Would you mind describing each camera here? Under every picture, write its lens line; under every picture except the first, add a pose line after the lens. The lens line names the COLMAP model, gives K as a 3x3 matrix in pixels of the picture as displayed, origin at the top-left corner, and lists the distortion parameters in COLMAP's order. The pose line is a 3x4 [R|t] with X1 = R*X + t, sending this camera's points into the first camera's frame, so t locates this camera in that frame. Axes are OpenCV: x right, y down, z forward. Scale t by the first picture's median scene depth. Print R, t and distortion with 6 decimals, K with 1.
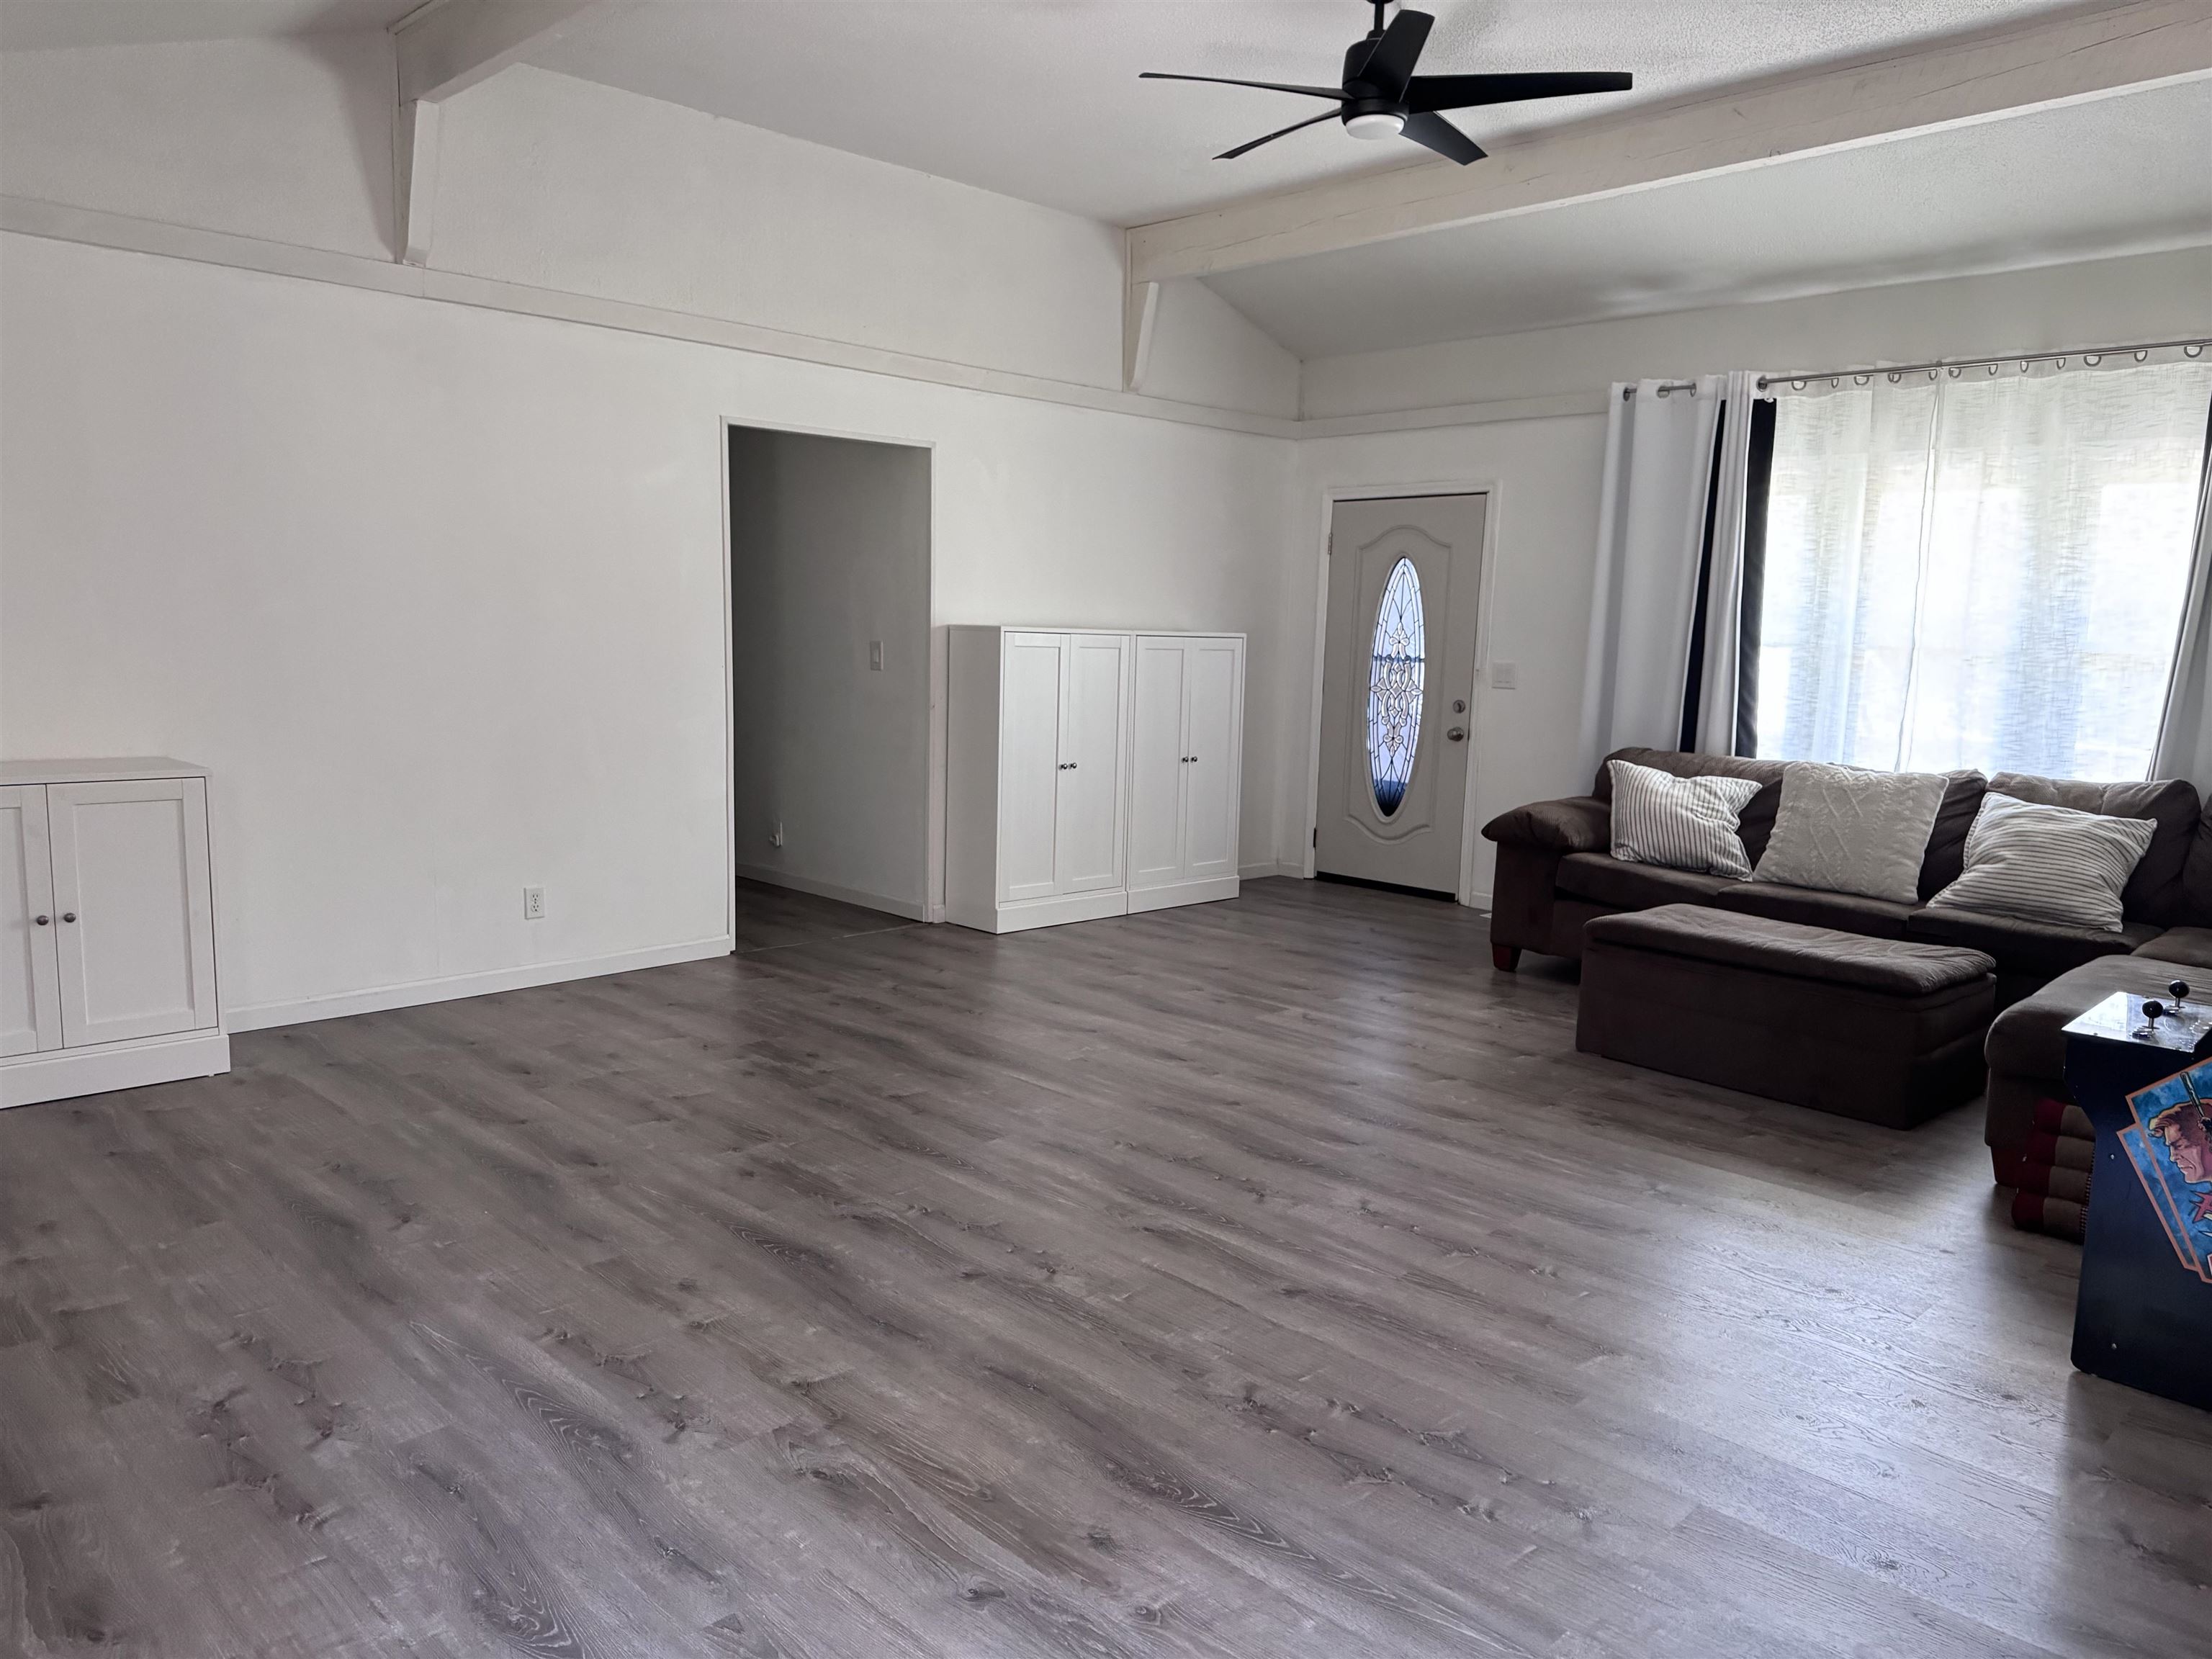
lens RADIAL K [[1559.4, 0, 1099.5], [0, 1559.4, 814.4], [0, 0, 1]] dist [0.138261, -0.235848]
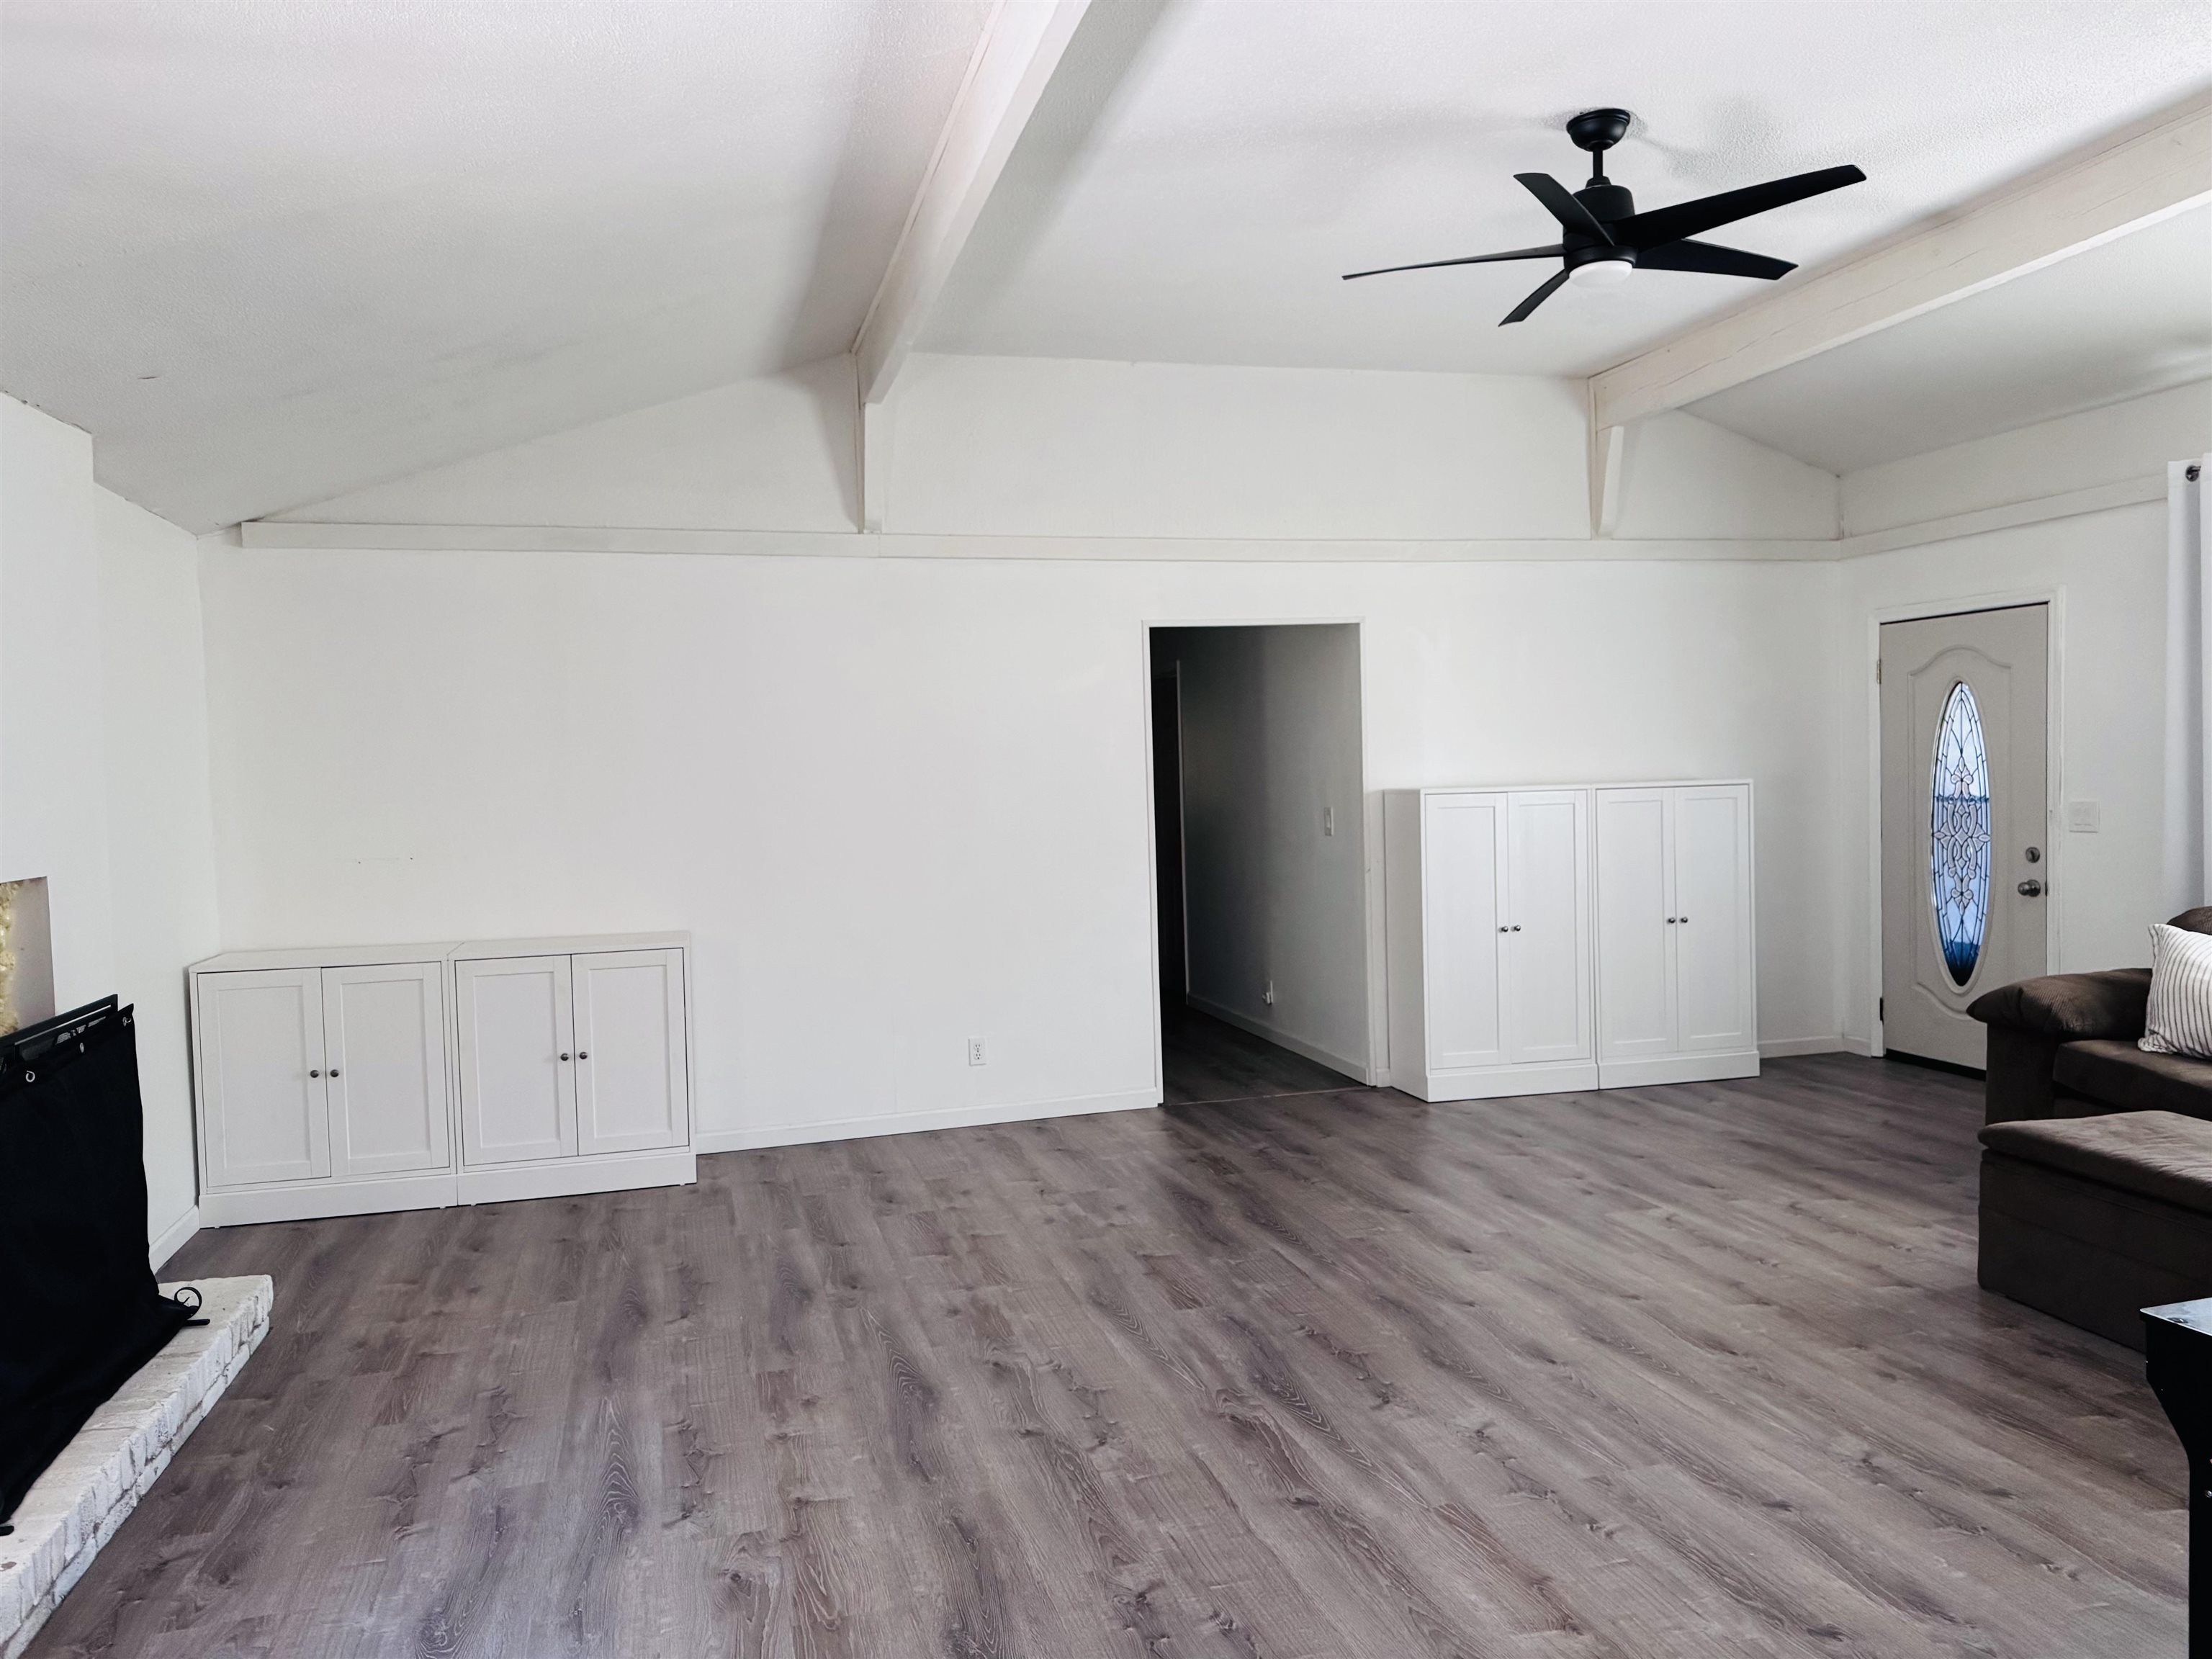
lens RADIAL K [[1559.4, 0, 1099.5], [0, 1559.4, 814.4], [0, 0, 1]] dist [0.138261, -0.235848]
pose [[0.869577, -0.037696, -0.492357, 0.362545], [-0.007095, 0.996025, -0.088788, -0.020250], [0.493747, 0.080701, 0.865853, 0.047399]]
